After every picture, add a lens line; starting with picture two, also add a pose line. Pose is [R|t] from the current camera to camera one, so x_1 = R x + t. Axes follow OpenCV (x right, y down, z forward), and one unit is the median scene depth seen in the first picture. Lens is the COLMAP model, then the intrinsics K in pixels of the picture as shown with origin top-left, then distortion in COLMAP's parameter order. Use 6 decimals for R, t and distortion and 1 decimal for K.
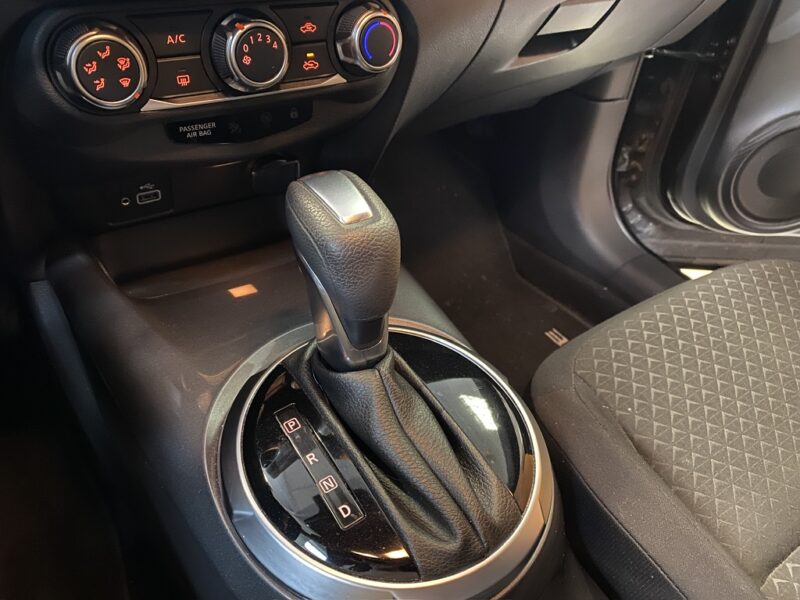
lens RADIAL K [[611.0, 0, 394.9], [0, 611.0, 292.3], [0, 0, 1]] dist [0.011183, -0.014307]
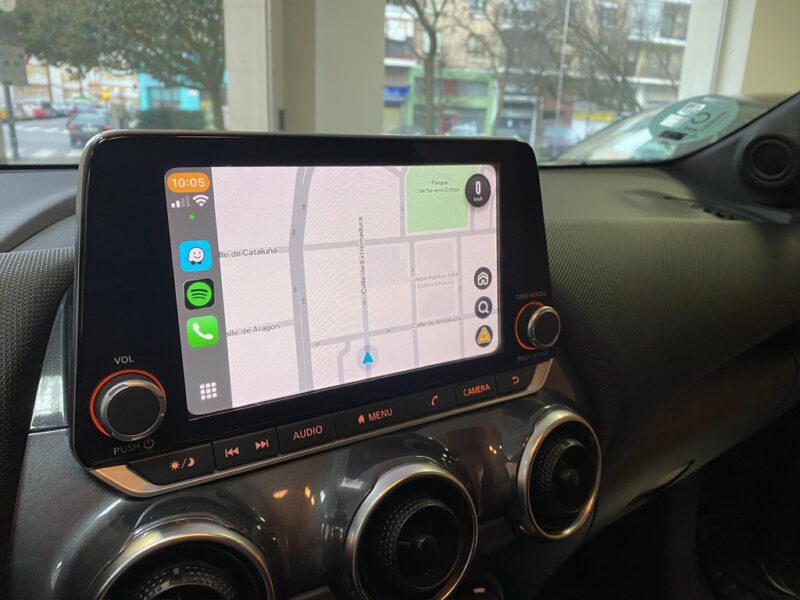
lens RADIAL K [[611.0, 0, 398.4], [0, 611.0, 305.8], [0, 0, 1]] dist [0.011183, -0.014307]
pose [[0.996695, -0.063888, -0.050180, -0.089492], [0.038207, 0.913746, -0.404485, -0.511998], [0.071694, 0.401231, 0.913167, -0.126361]]
